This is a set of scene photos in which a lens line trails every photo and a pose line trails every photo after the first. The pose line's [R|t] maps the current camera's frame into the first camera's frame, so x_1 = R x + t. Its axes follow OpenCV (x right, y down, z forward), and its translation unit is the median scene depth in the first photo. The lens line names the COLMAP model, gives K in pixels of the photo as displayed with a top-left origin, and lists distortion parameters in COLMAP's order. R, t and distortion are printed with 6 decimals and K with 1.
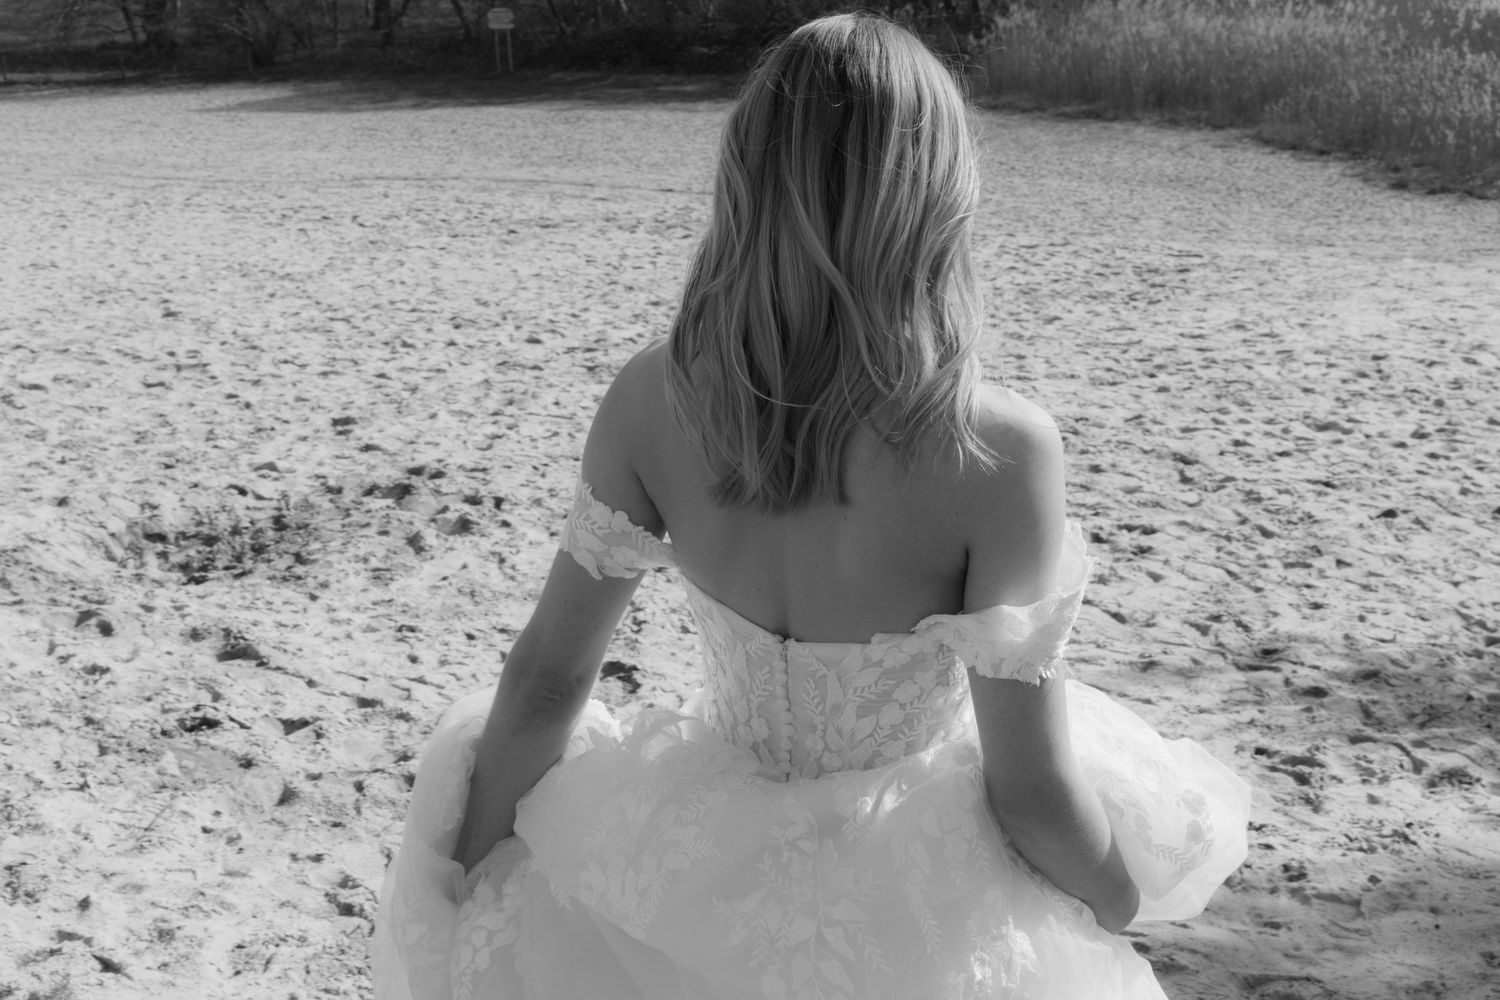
lens RADIAL K [[2018.1, 0, 747.9], [0, 2018.1, 500.5], [0, 0, 1]] dist [0.053303, 0.000000]
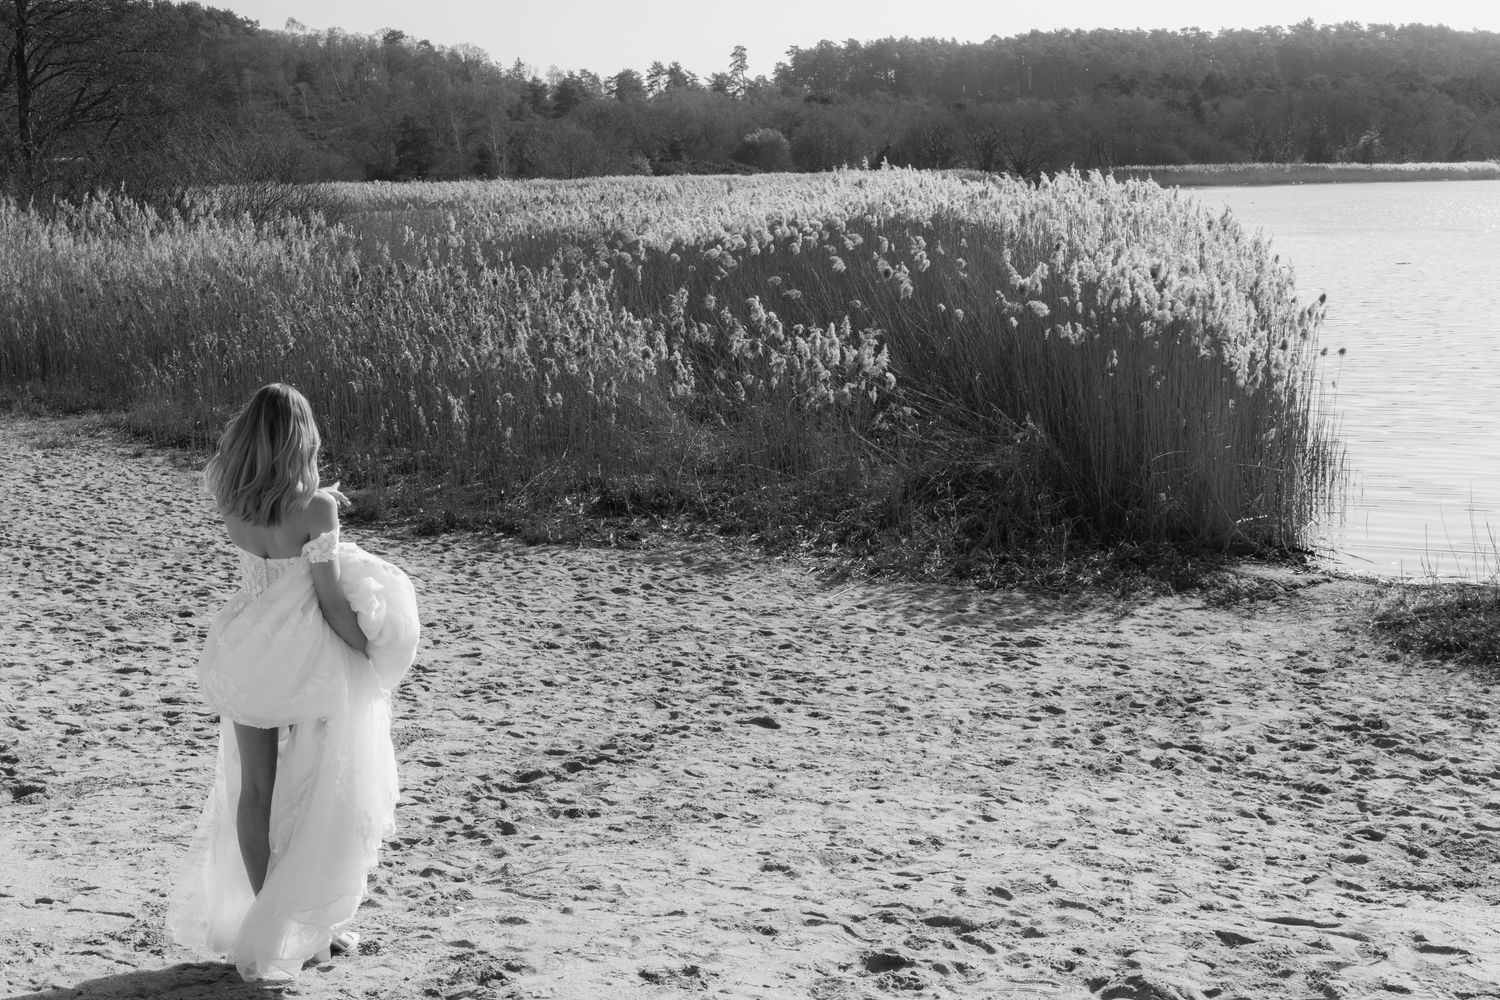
lens RADIAL K [[1731.2, 0, 749.7], [0, 1731.2, 499.1], [0, 0, 1]] dist [-0.009004, 0.000000]
pose [[0.891419, -0.044395, 0.451000, 0.221677], [0.109176, 0.986917, -0.118643, -0.102413], [-0.439833, 0.154999, 0.884603, 0.613162]]
